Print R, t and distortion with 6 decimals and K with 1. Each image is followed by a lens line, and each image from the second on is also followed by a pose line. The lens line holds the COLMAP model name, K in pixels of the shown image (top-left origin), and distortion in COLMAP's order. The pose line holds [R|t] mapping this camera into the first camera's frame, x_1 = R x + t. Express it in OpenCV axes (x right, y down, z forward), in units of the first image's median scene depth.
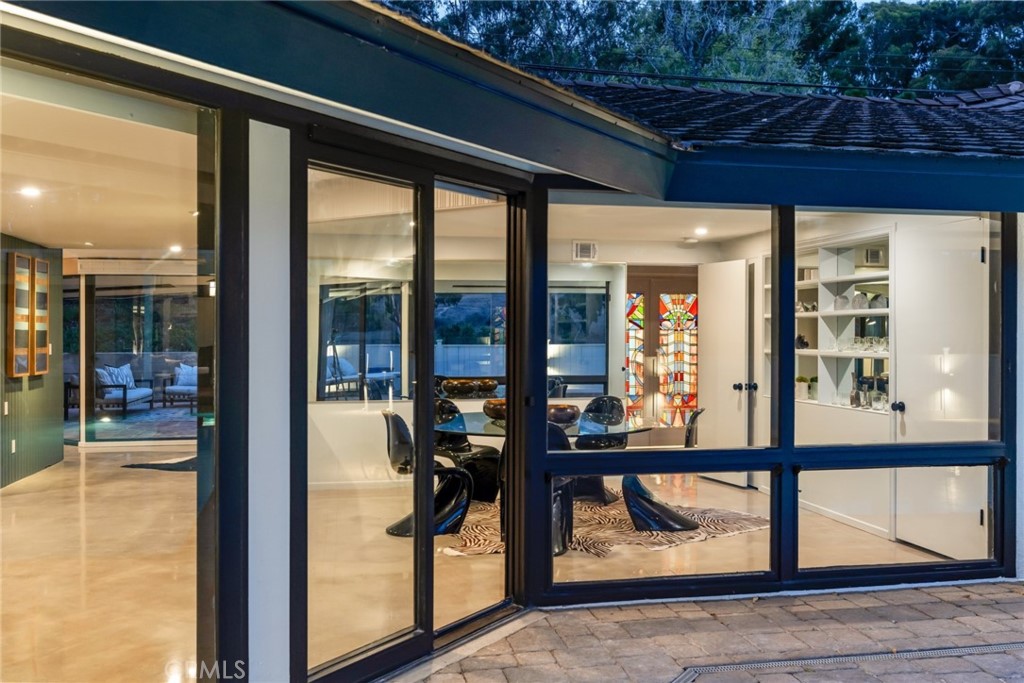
lens RADIAL K [[825.5, 0, 549.4], [0, 825.5, 328.6], [0, 0, 1]] dist [0.162238, -0.001186]
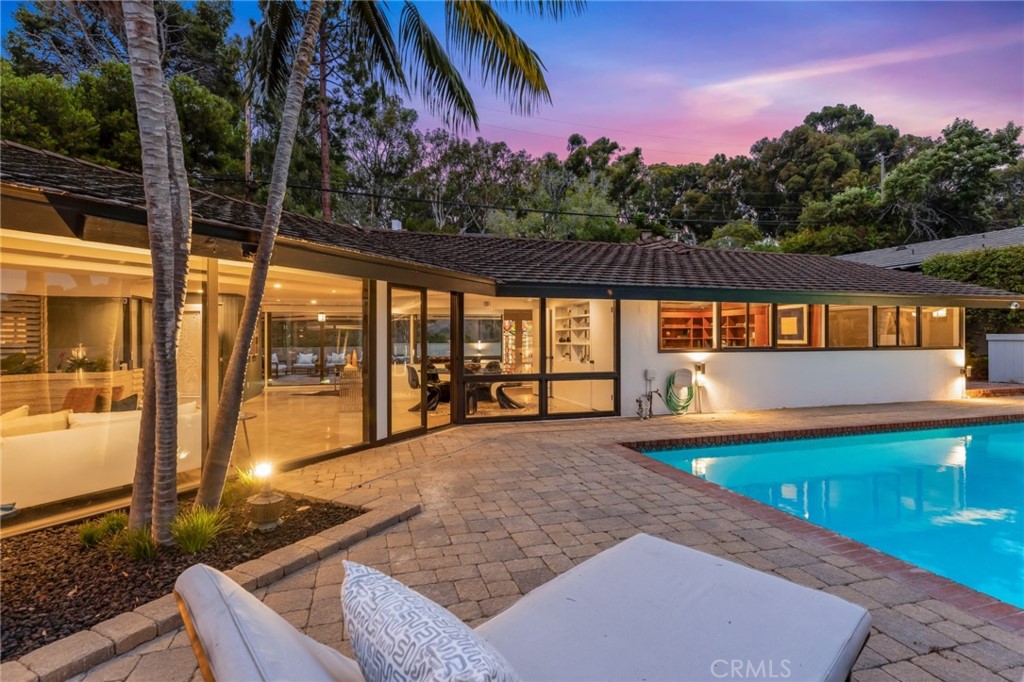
lens RADIAL K [[482.5, 0, 508.6], [0, 482.5, 337.5], [0, 0, 1]] dist [-0.000339, -0.000083]
pose [[0.999205, -0.002715, 0.039771, 0.041752], [0.002589, 0.999991, 0.003233, 0.002683], [-0.039779, -0.003127, 0.999204, -0.356752]]
